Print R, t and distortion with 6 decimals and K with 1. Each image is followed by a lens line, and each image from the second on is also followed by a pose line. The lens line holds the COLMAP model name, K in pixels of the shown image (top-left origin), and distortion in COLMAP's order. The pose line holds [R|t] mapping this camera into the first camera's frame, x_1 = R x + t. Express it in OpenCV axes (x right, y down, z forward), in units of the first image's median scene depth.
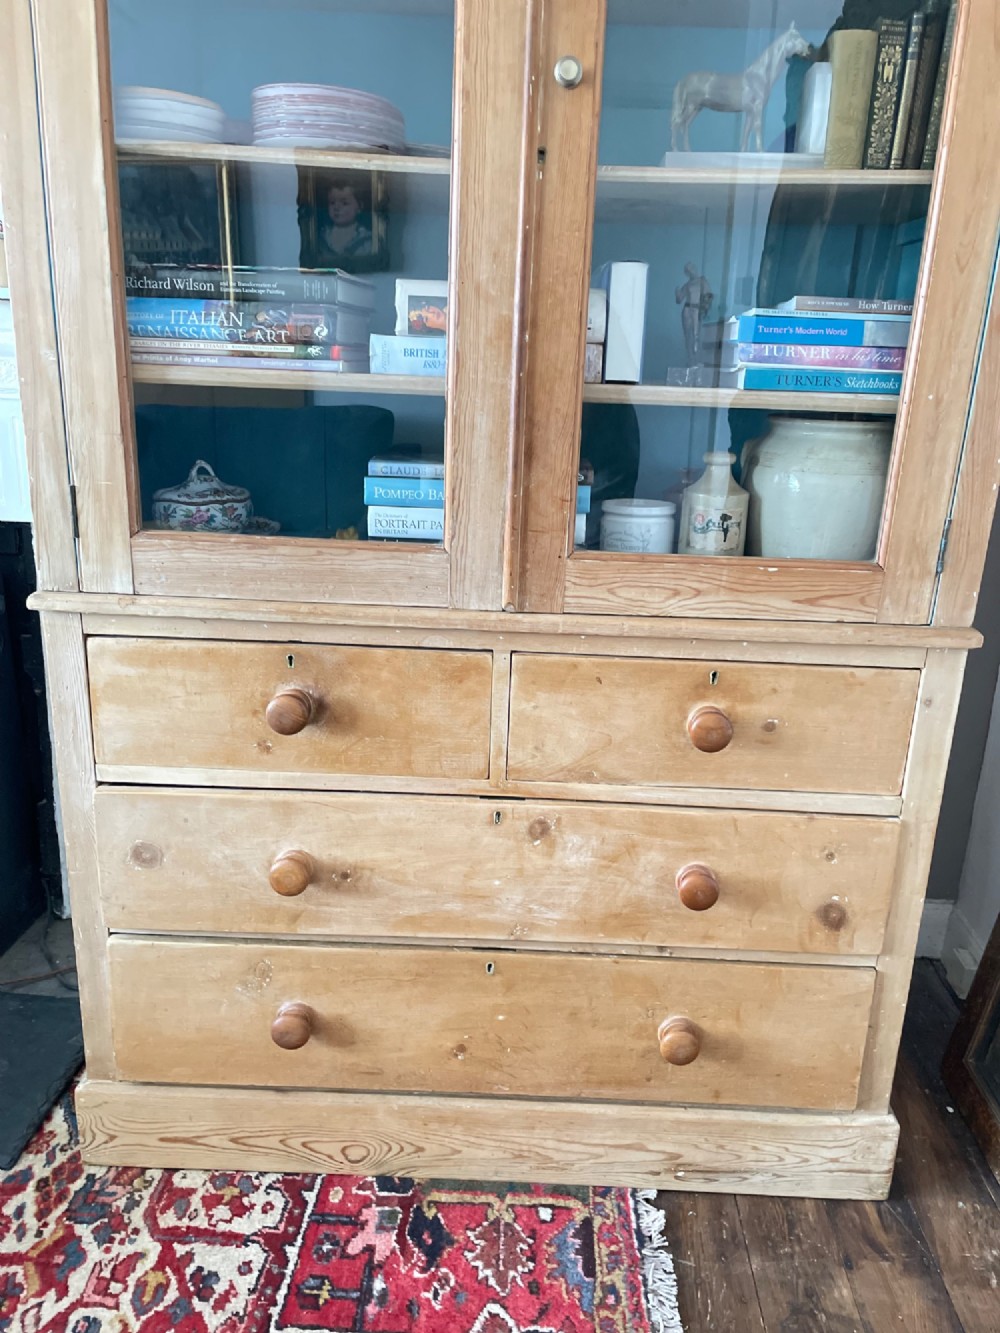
lens RADIAL K [[1013.2, 0, 510.8], [0, 1013.2, 660.9], [0, 0, 1]] dist [0.092192, -0.126038]
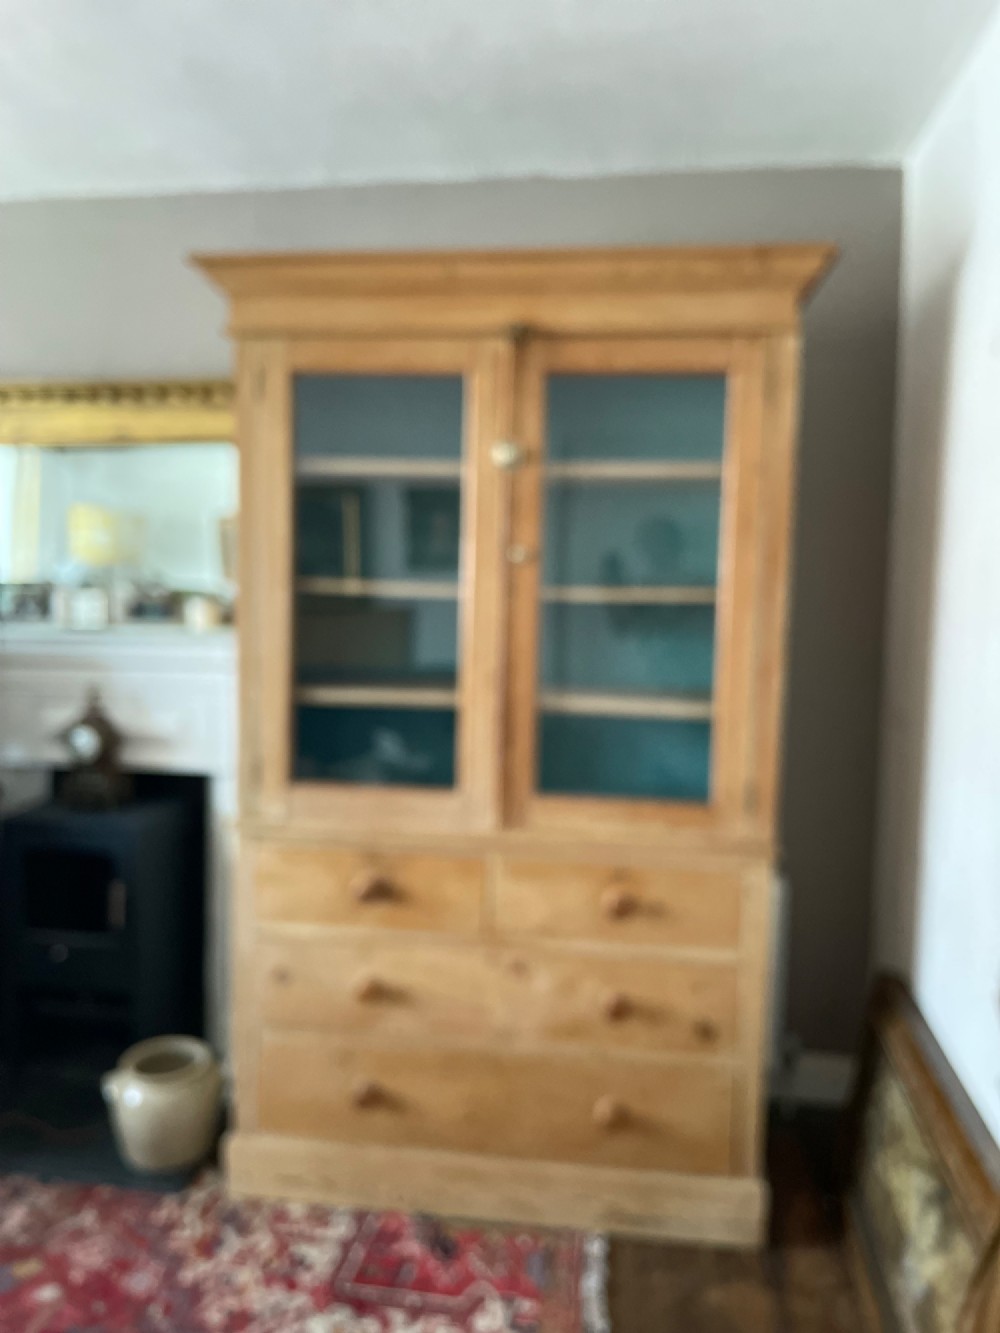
lens RADIAL K [[1013.2, 0, 508.8], [0, 1013.2, 665.9], [0, 0, 1]] dist [0.092192, -0.126038]
pose [[0.994966, -0.006161, -0.100021, 0.181818], [-0.014565, 0.978620, -0.205160, 0.029325], [0.099147, 0.205584, 0.973604, -0.691604]]
